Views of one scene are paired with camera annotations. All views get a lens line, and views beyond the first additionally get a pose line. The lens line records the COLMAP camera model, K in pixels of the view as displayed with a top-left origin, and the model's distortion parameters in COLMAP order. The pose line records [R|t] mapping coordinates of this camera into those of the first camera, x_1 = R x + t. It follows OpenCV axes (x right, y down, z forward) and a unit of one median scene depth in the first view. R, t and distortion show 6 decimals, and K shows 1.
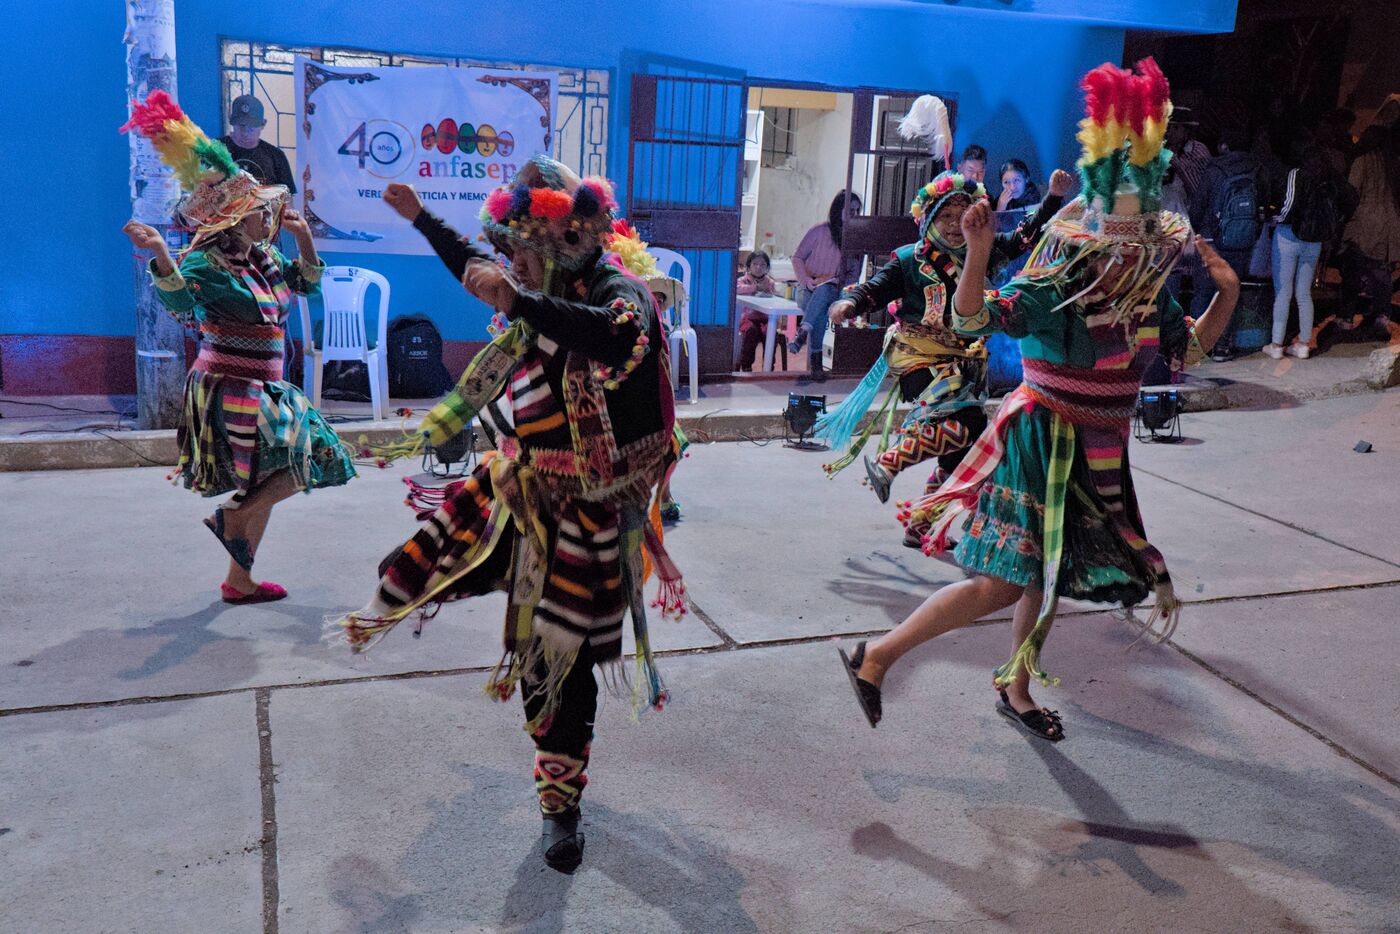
lens RADIAL K [[1332.6, 0, 698.4], [0, 1332.6, 466.1], [0, 0, 1]] dist [0.030809, 0.000000]
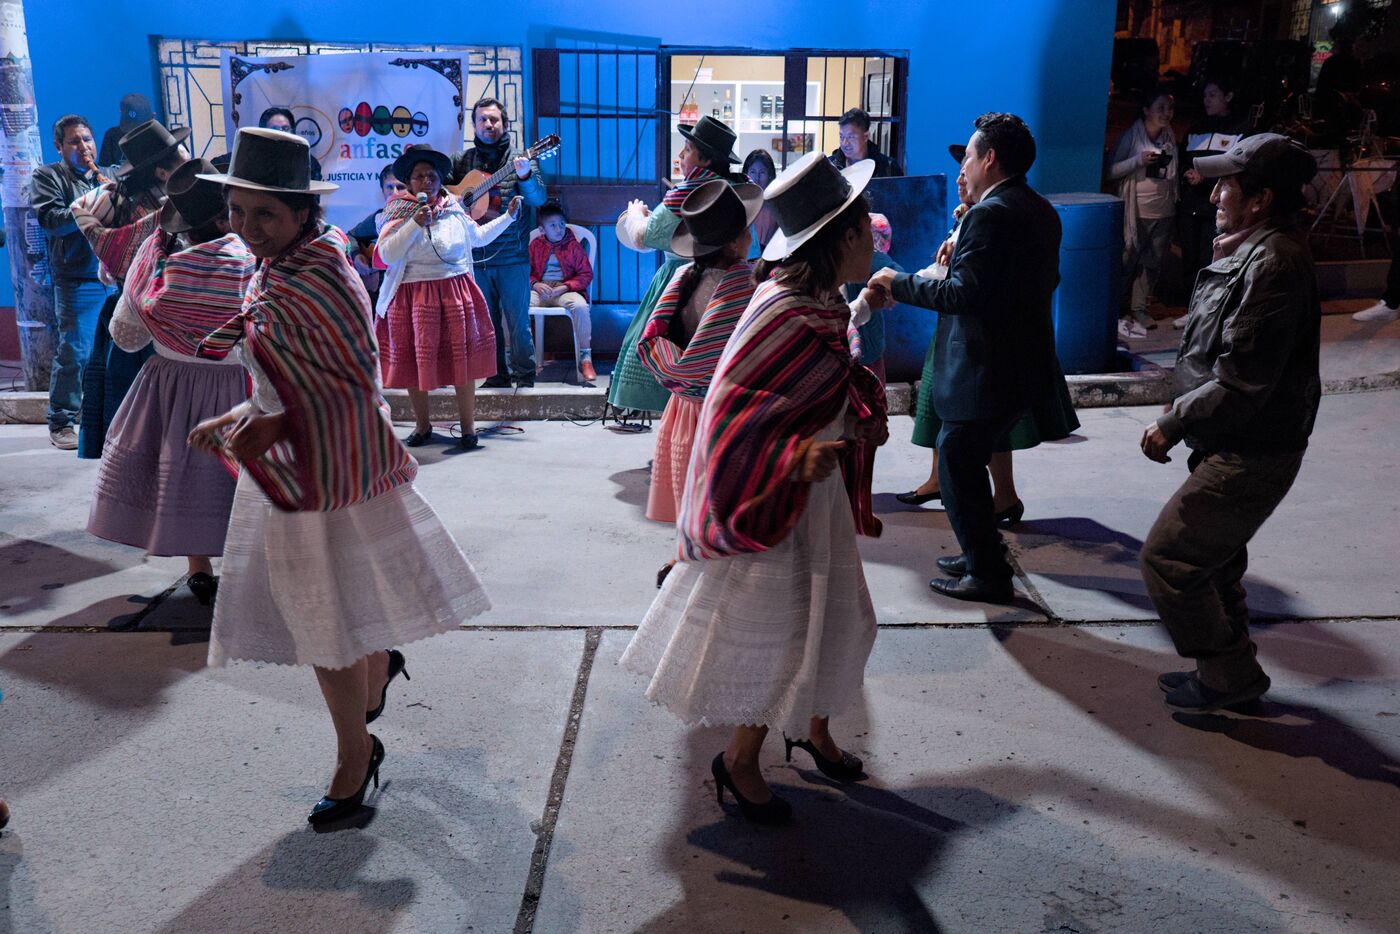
lens RADIAL K [[1247.3, 0, 696.6], [0, 1247.3, 460.0], [0, 0, 1]] dist [0.013792, -0.013466]
pose [[0.946830, 0.045368, -0.318521, 0.380763], [-0.039841, 0.998921, 0.023850, -0.014347], [0.319259, -0.009891, 0.947616, 0.154884]]
